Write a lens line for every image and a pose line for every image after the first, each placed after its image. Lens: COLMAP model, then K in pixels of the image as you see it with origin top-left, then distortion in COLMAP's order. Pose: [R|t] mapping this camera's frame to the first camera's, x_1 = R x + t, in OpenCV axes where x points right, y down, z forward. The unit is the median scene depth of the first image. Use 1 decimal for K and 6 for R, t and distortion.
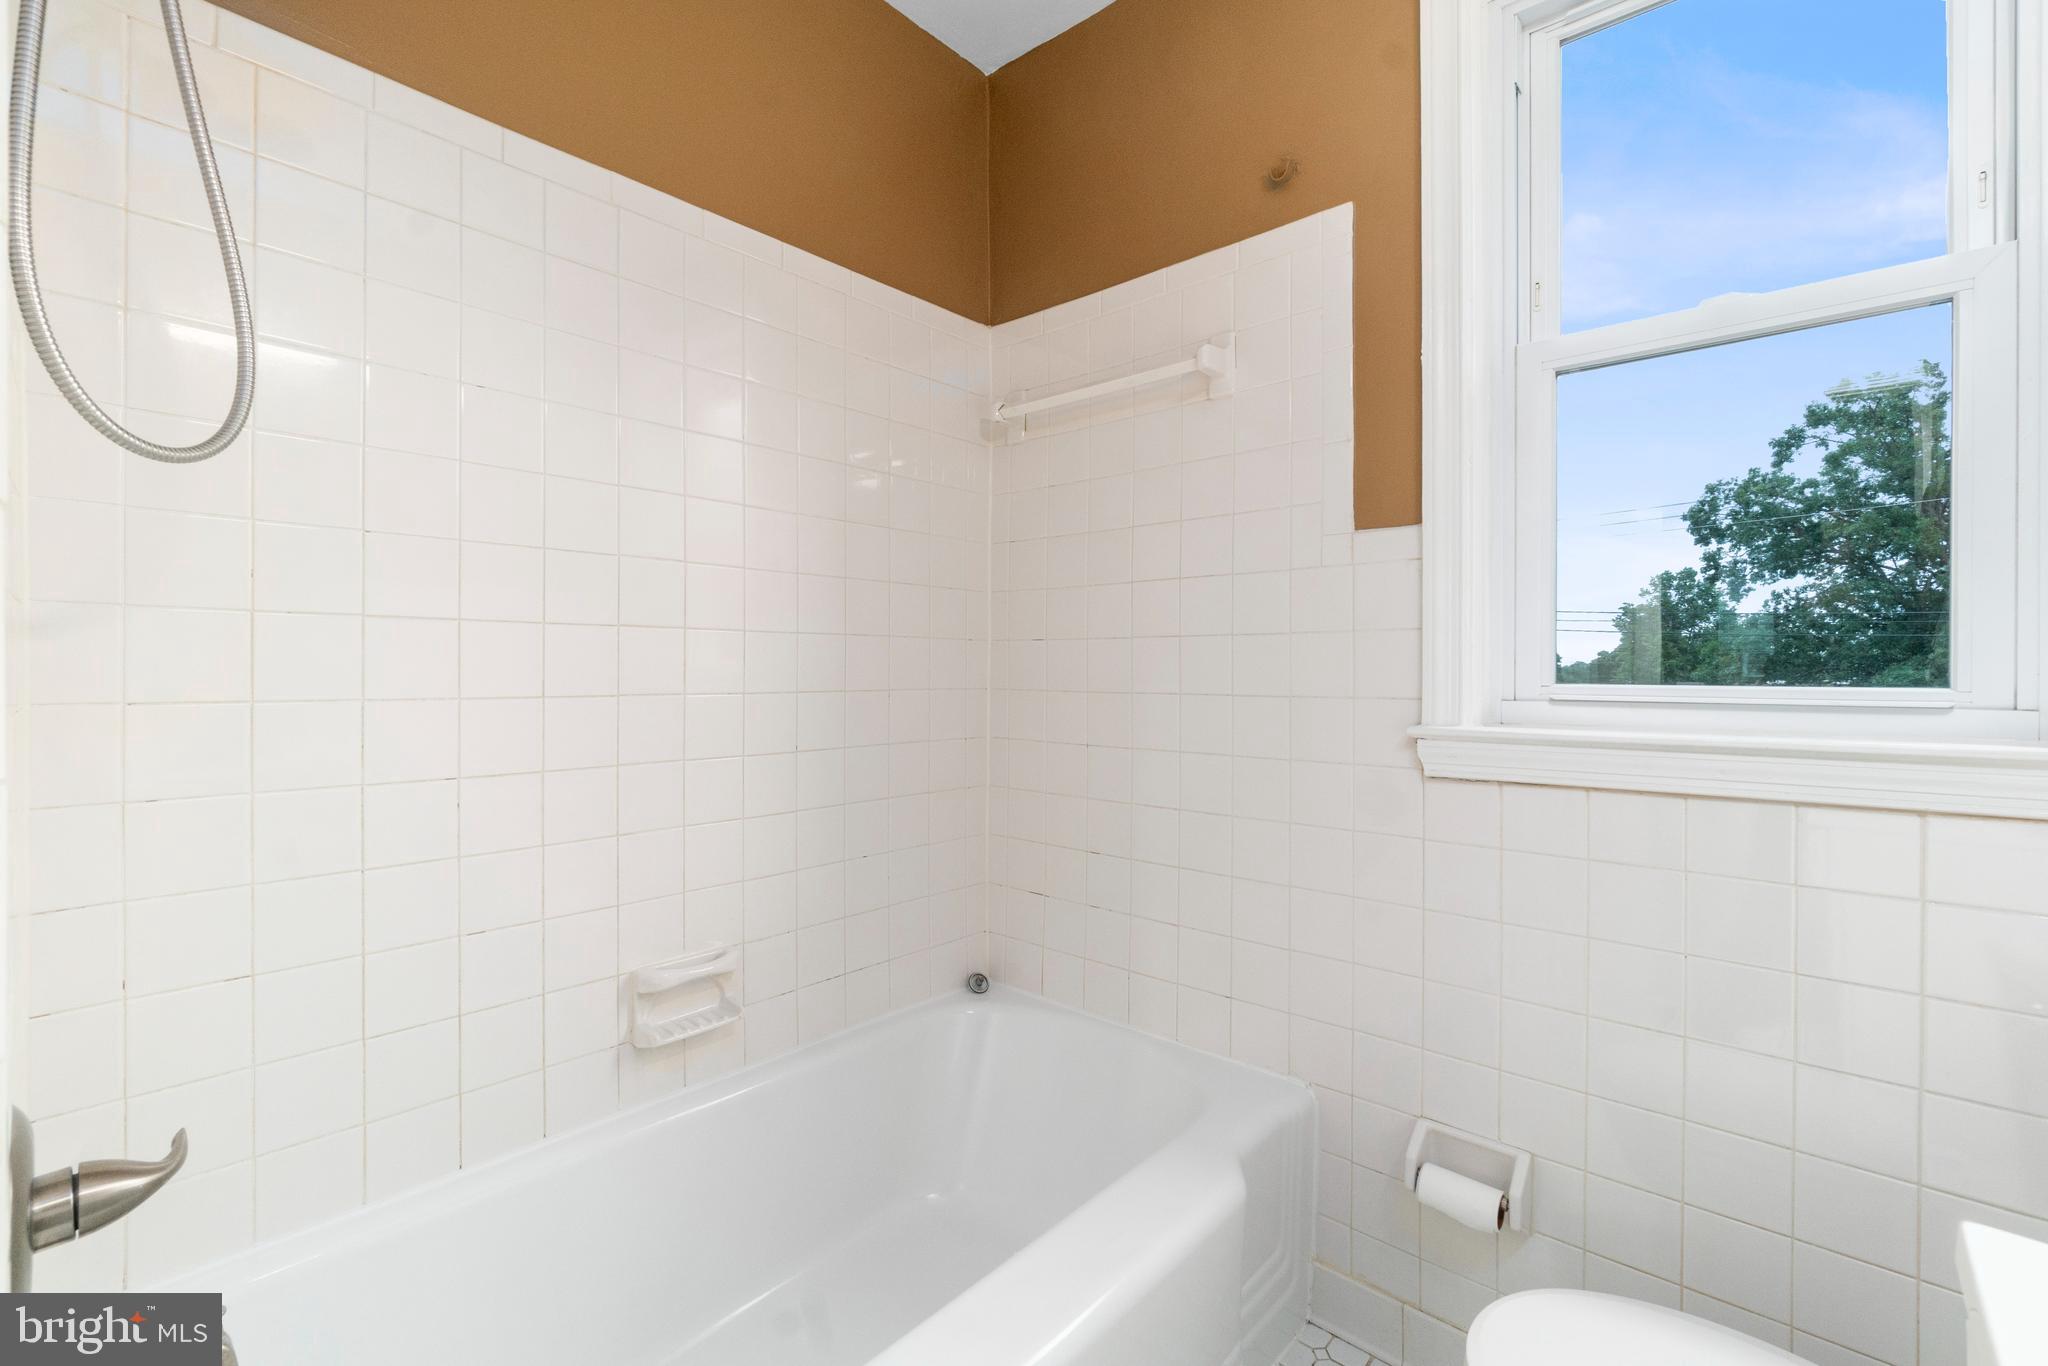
lens RADIAL K [[884.7, 0, 1022.5], [0, 884.7, 675.0], [0, 0, 1]] dist [-0.007819, 0.001270]
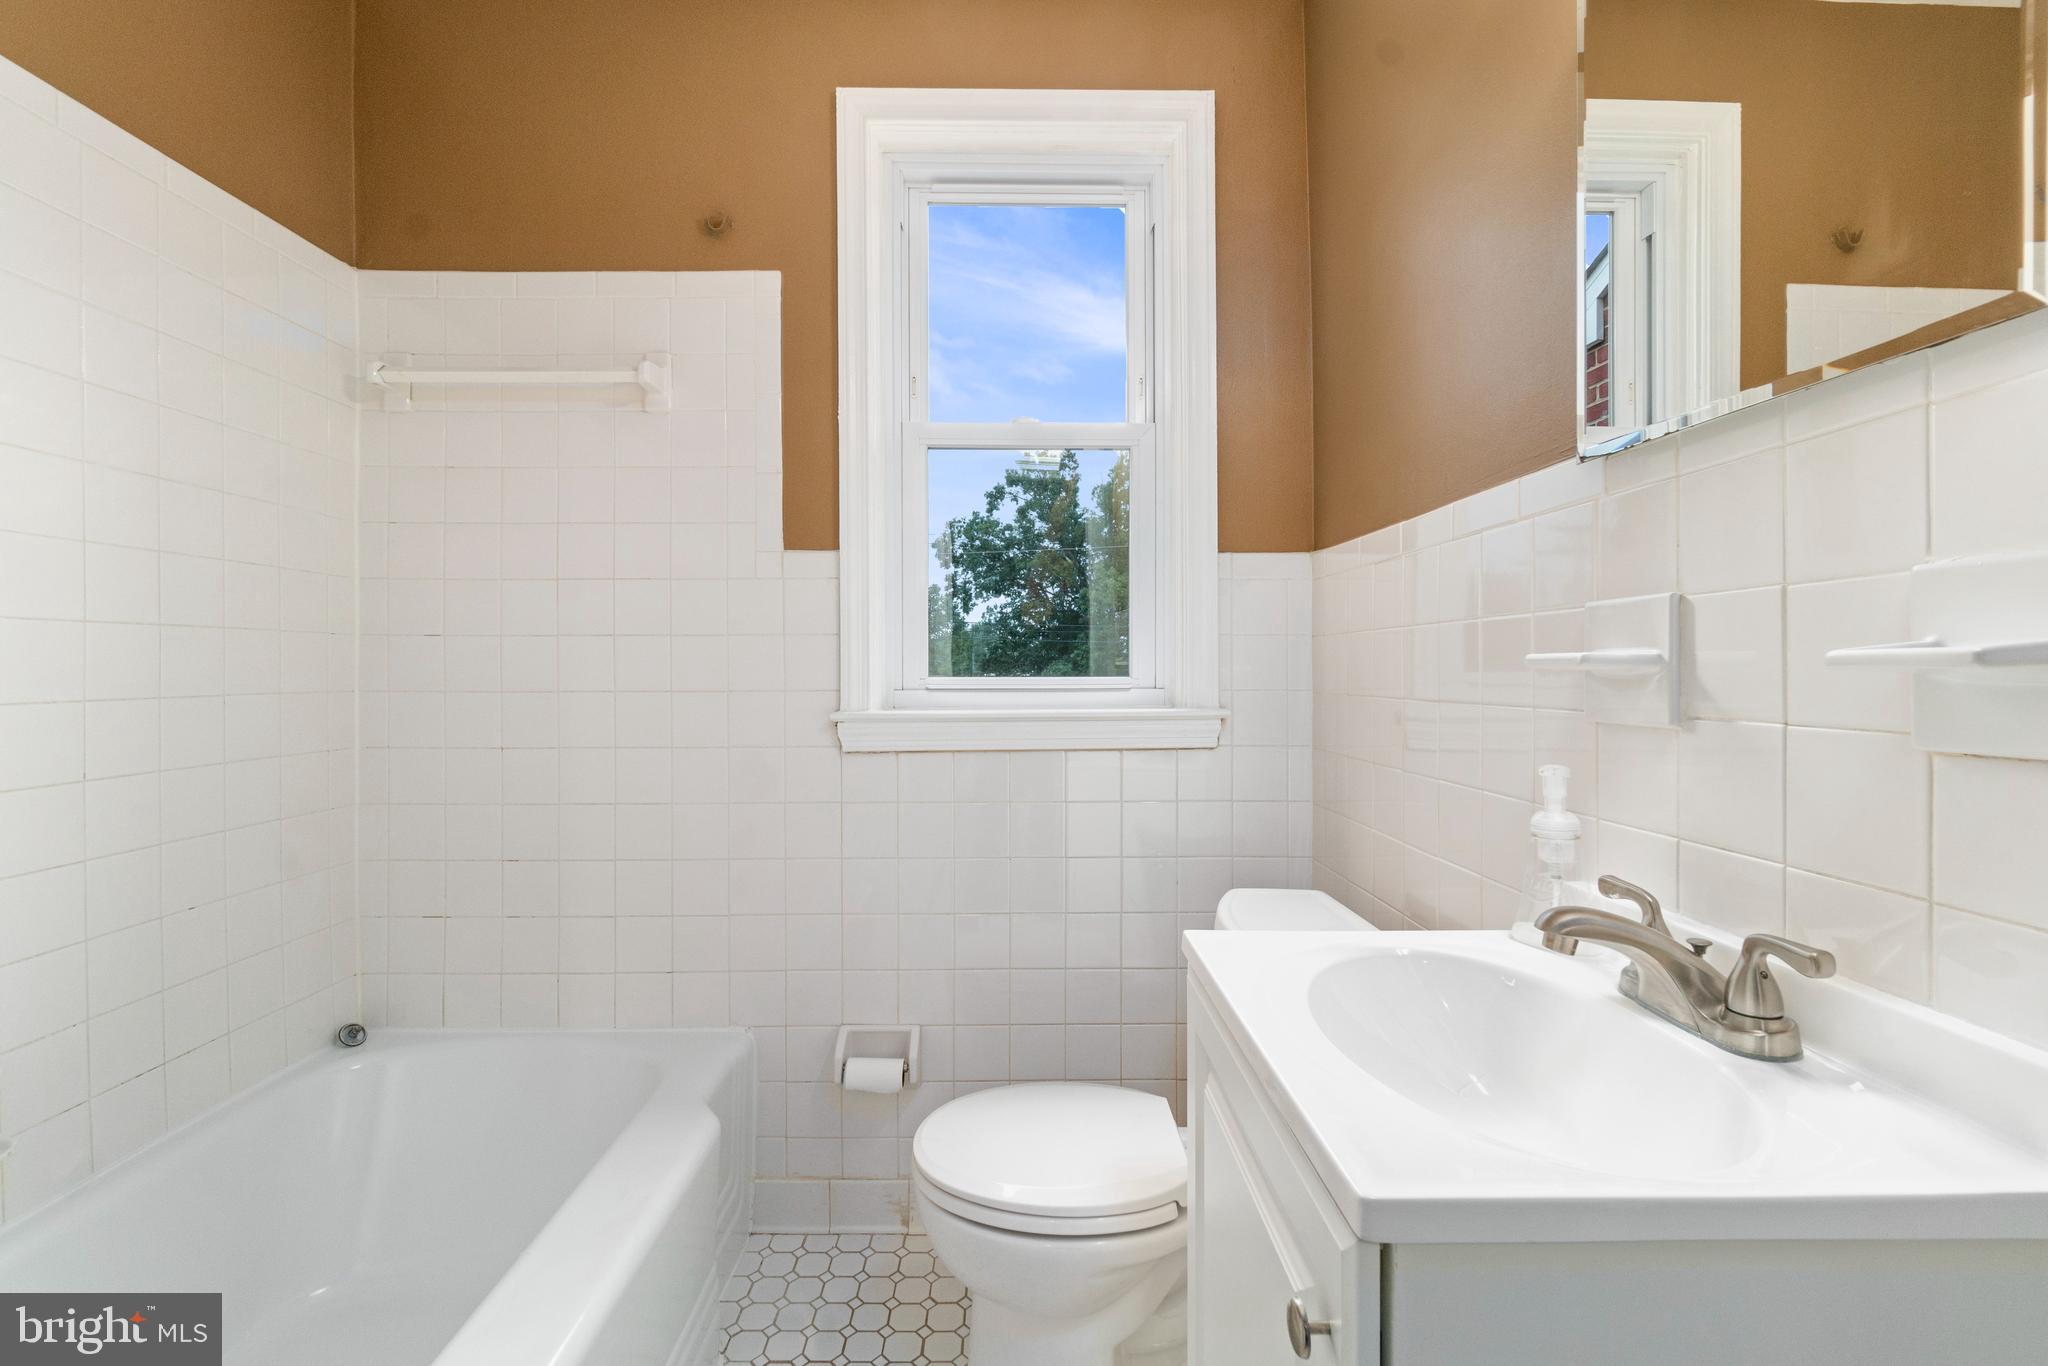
lens RADIAL K [[884.7, 0, 1024.3], [0, 884.7, 675.4], [0, 0, 1]] dist [-0.007819, 0.001270]
pose [[0.729490, -0.010924, 0.683904, -0.156395], [0.008312, 0.999940, 0.007106, -0.000472], [-0.683941, 0.000501, 0.729537, -0.067541]]
